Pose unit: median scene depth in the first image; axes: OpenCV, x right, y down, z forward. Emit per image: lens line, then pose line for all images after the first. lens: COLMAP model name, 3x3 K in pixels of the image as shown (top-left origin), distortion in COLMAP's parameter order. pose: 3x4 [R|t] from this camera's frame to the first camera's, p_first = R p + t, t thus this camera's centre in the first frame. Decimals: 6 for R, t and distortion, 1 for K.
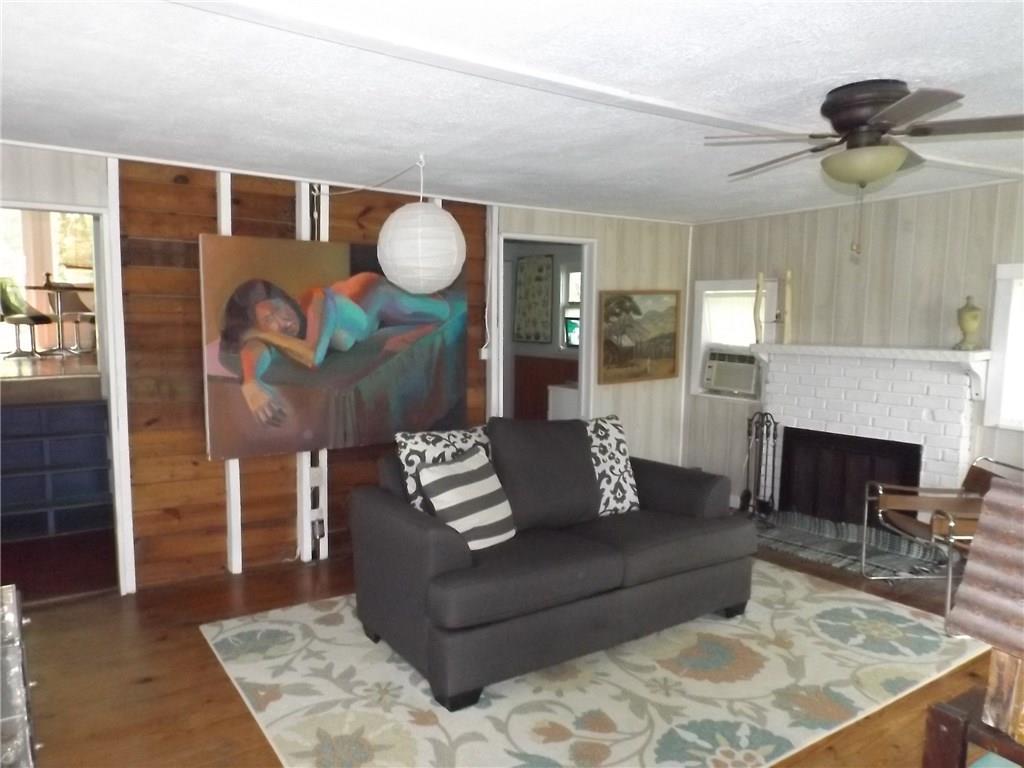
lens RADIAL K [[736.4, 0, 506.0], [0, 736.4, 384.7], [0, 0, 1]] dist [0.024552, -0.006034]
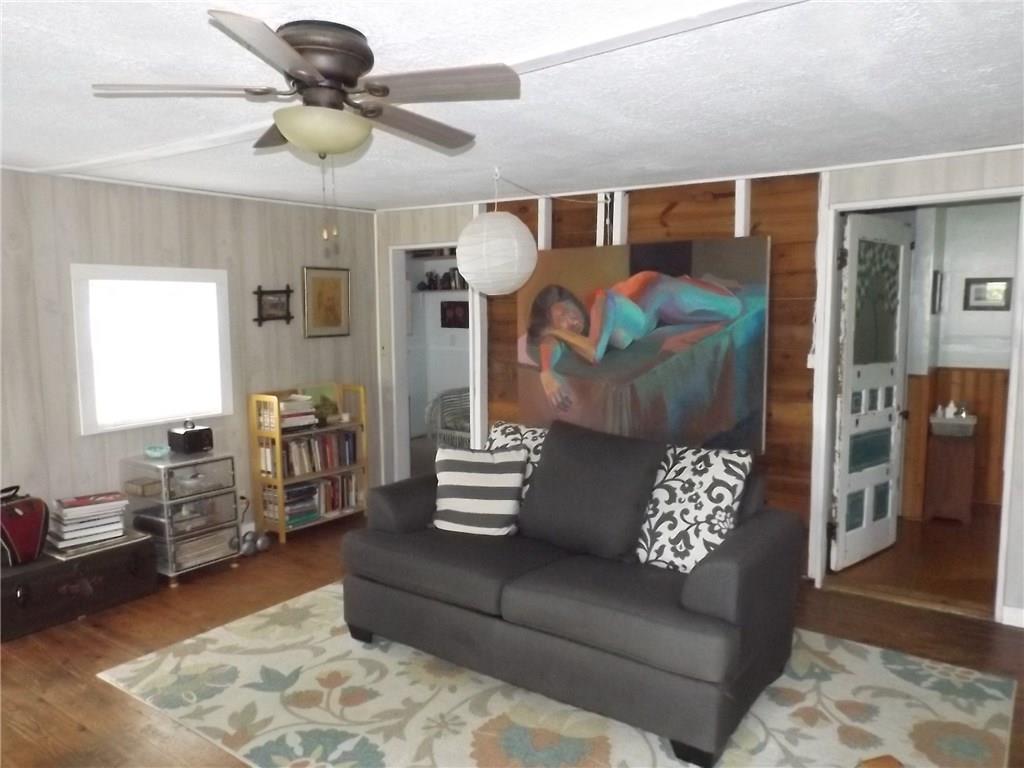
lens RADIAL K [[736.4, 0, 506.3], [0, 736.4, 386.1], [0, 0, 1]] dist [0.024552, -0.006034]
pose [[0.341891, 0.086490, -0.935751, 0.745459], [-0.080579, 0.994786, 0.062506, -0.047899], [0.936278, 0.054031, 0.347078, 0.519092]]
